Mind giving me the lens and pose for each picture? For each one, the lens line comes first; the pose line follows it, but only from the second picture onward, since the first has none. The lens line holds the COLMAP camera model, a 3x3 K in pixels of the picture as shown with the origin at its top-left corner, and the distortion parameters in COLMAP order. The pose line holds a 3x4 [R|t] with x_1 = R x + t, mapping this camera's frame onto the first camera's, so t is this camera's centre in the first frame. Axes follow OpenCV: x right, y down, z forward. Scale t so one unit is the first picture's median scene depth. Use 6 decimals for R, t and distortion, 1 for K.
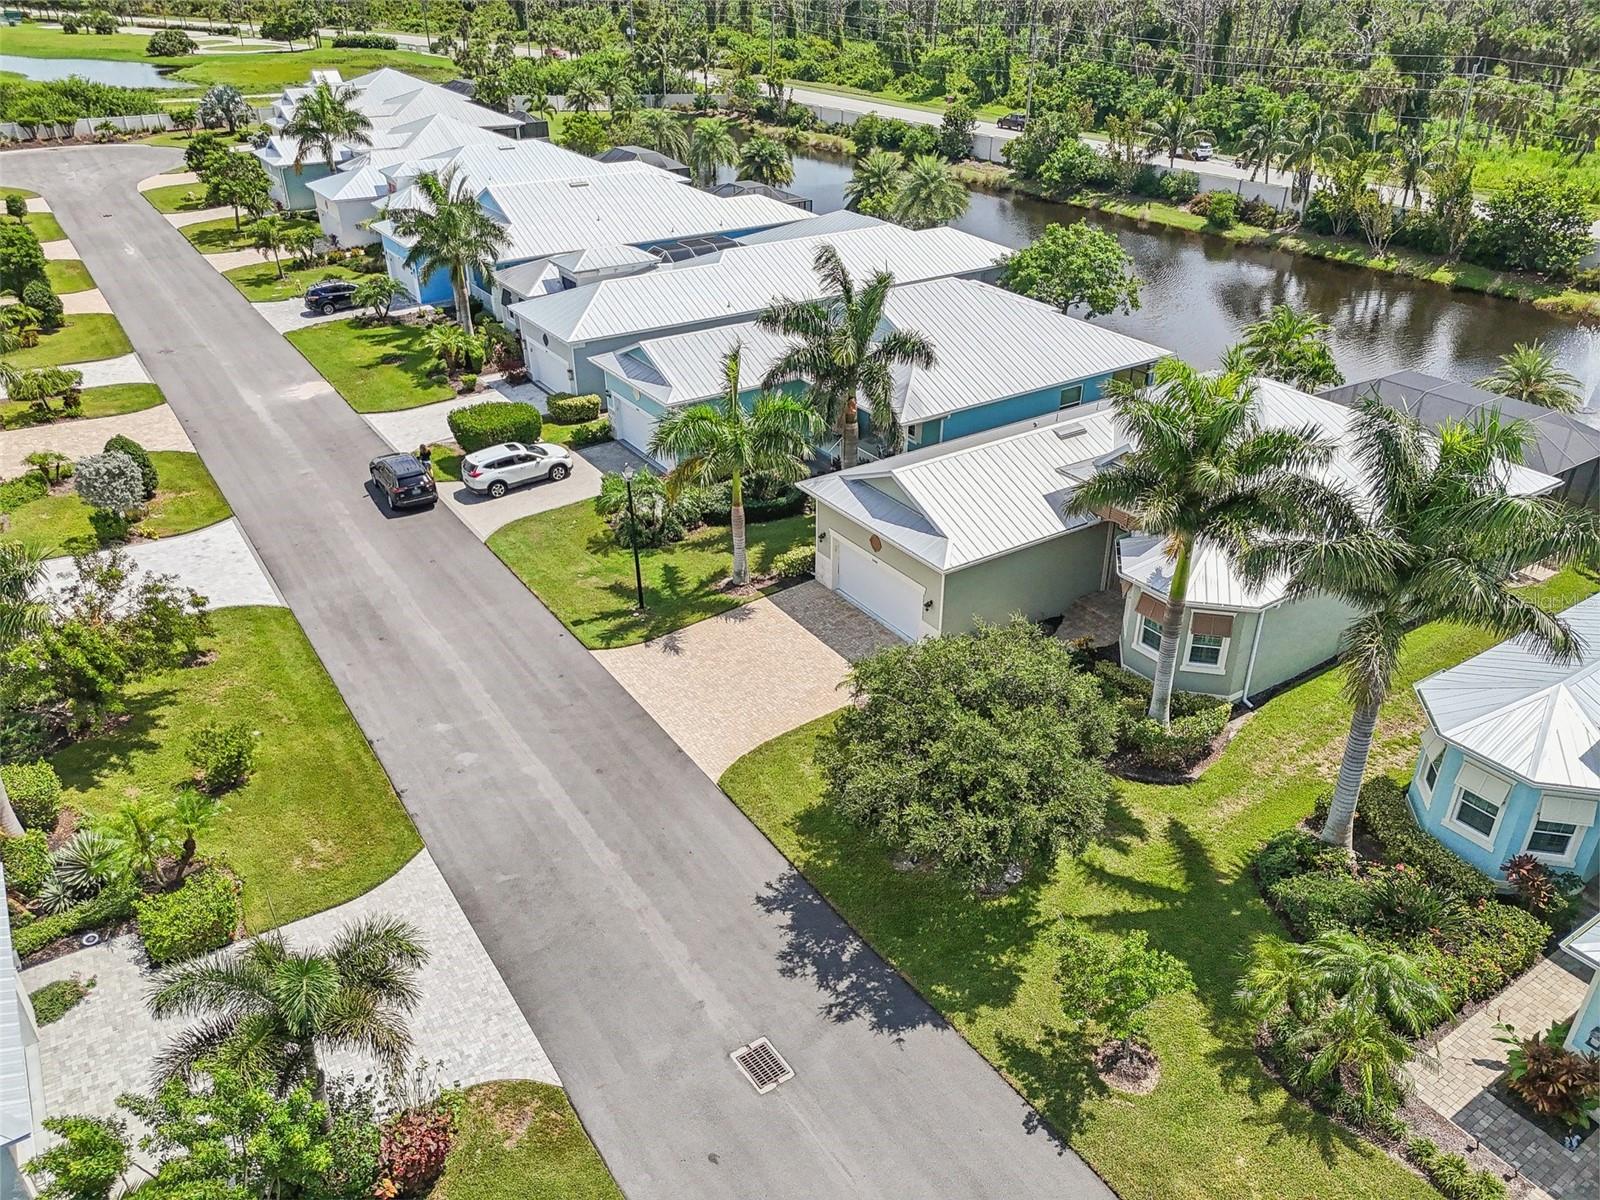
lens RADIAL K [[1198.0, 0, 800.0], [0, 1198.0, 600.0], [0, 0, 1]] dist [0.087443, -0.063219]
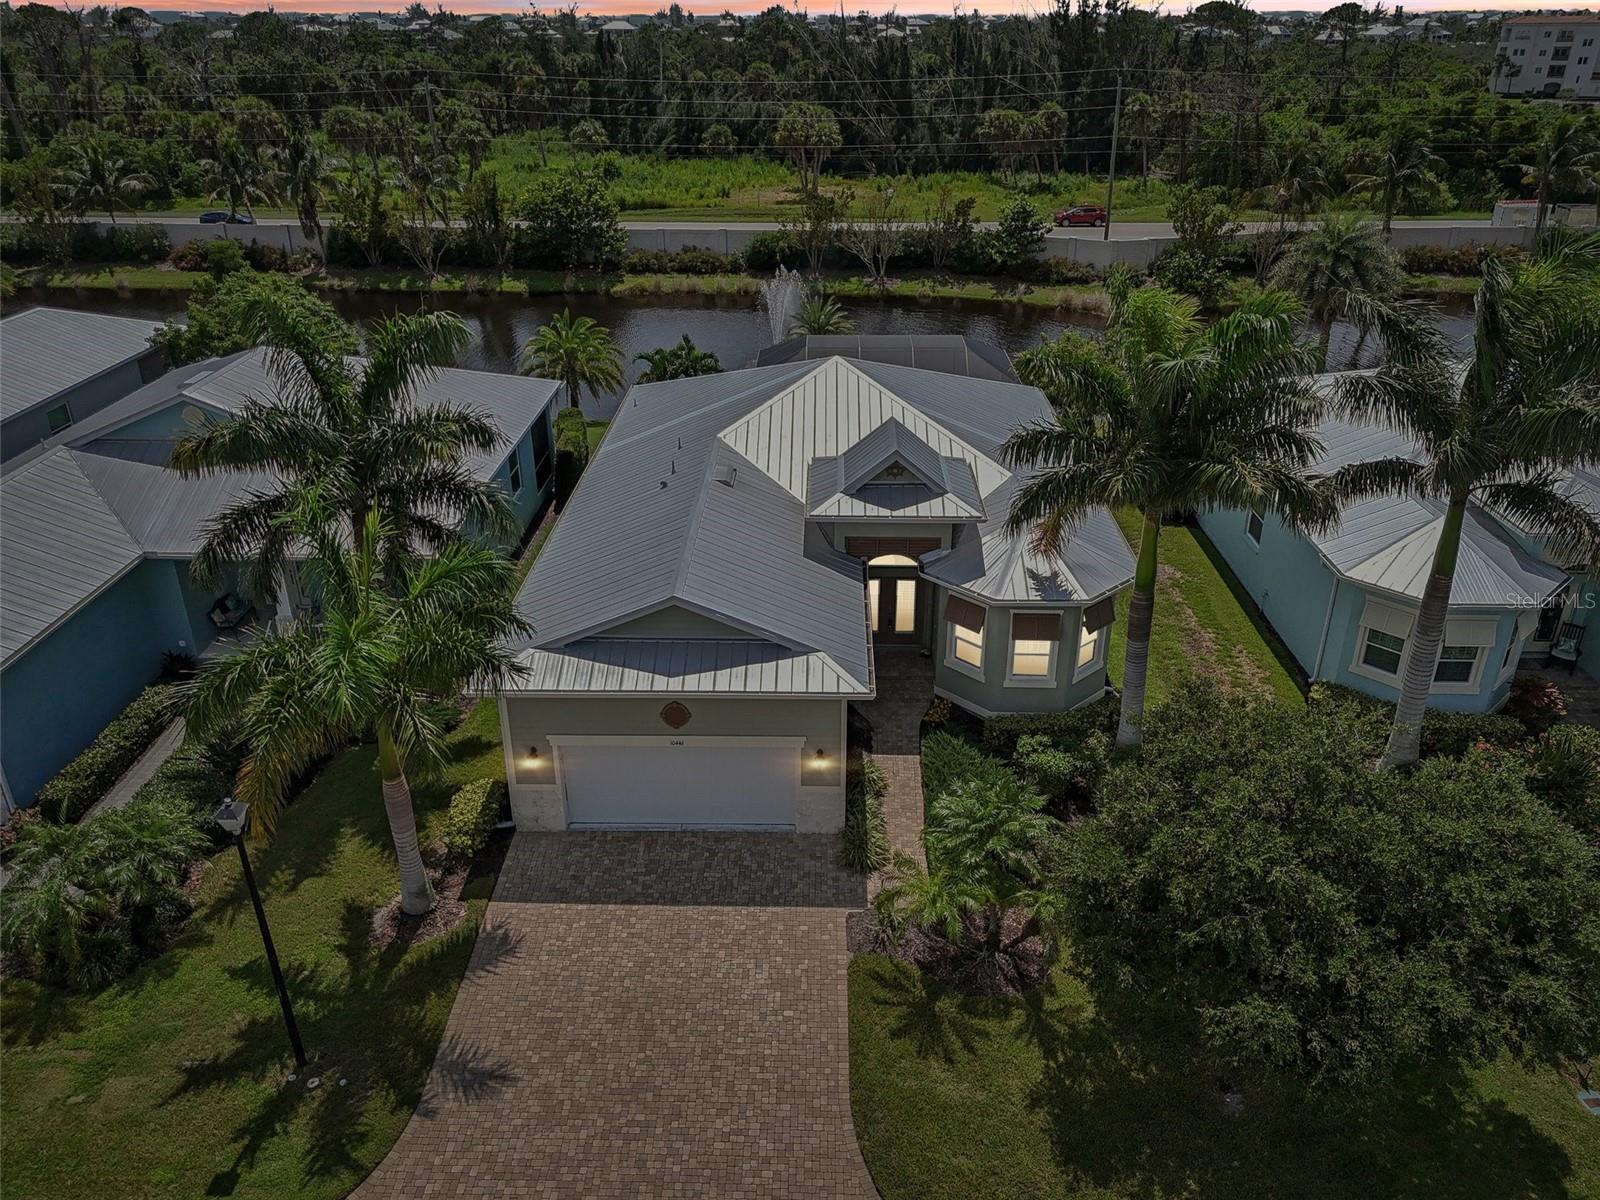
lens RADIAL K [[1198.0, 0, 800.0], [0, 1198.0, 600.0], [0, 0, 1]] dist [0.087443, -0.063219]
pose [[0.571810, -0.361061, 0.736660, -0.320846], [0.399046, 0.906970, 0.134788, -0.152832], [-0.716795, 0.216888, 0.662694, 0.506057]]
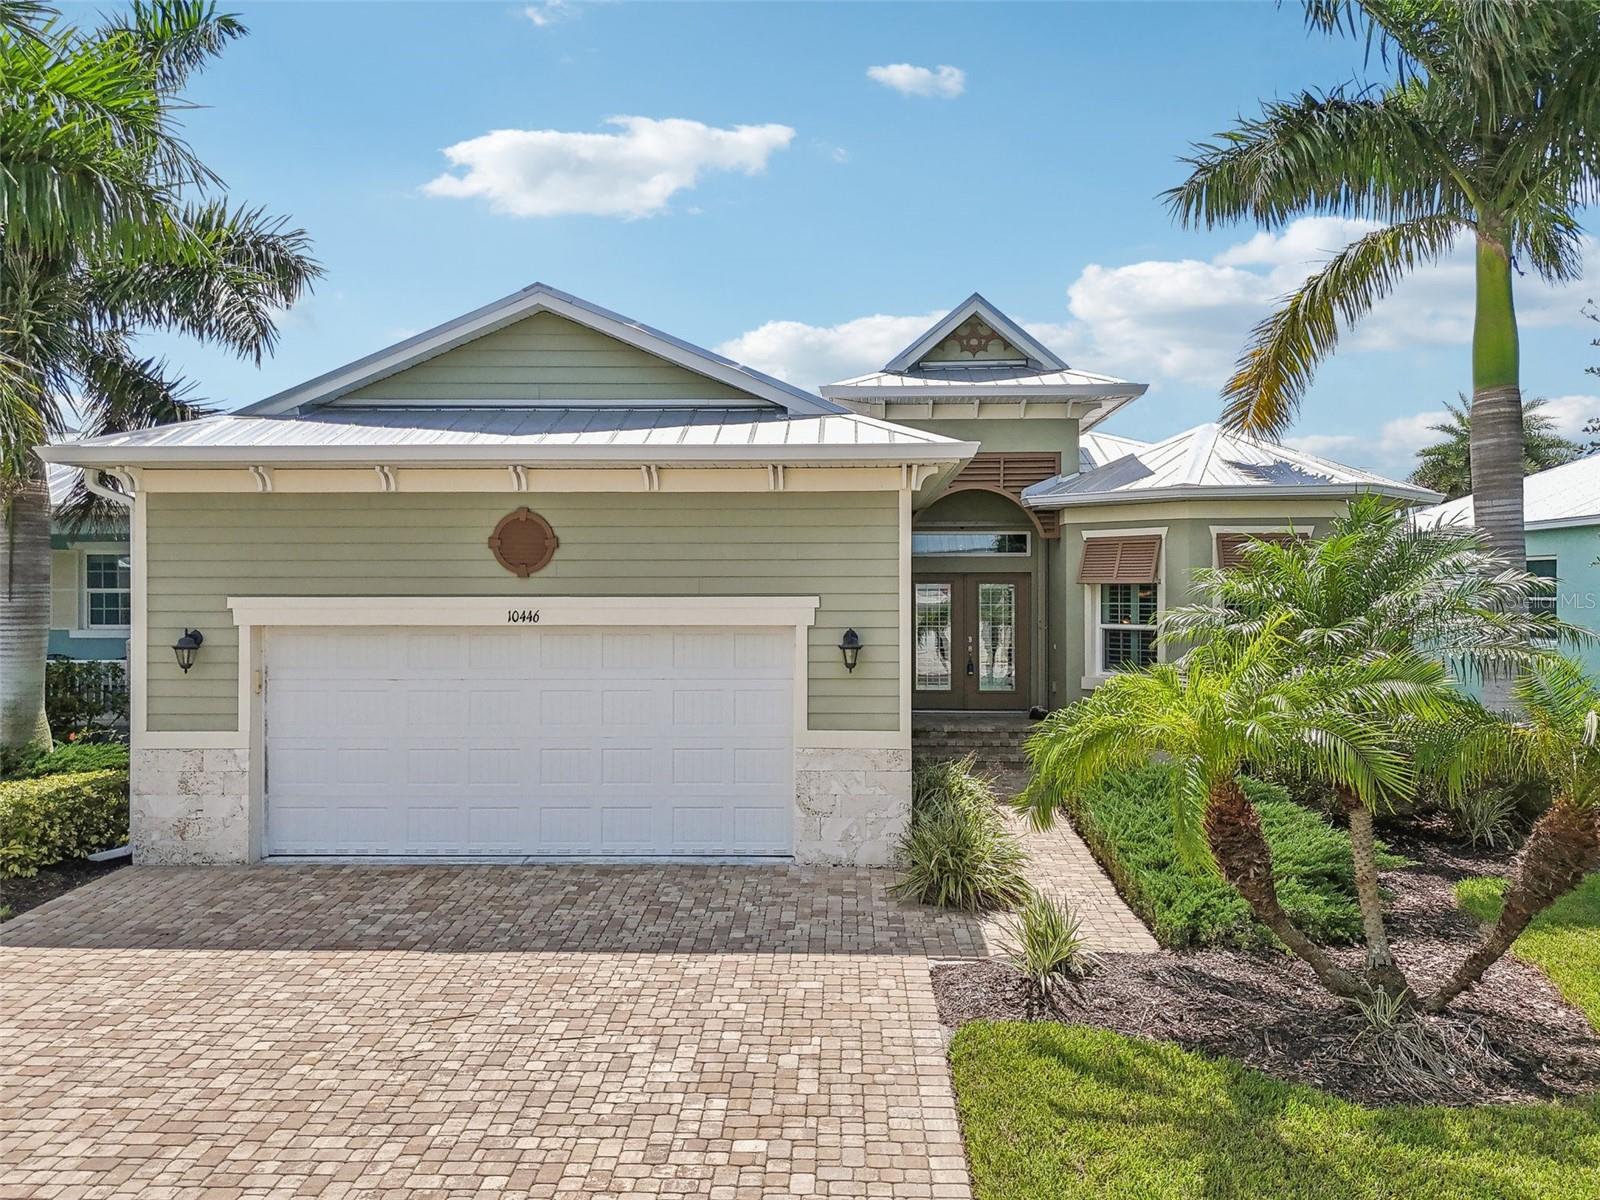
lens RADIAL K [[1198.0, 0, 800.0], [0, 1198.0, 600.0], [0, 0, 1]] dist [0.087443, -0.063219]
pose [[0.585202, -0.000853, 0.810887, -0.118068], [0.391487, 0.876034, -0.281608, 0.064210], [-0.710124, 0.482249, 0.512990, 0.784128]]
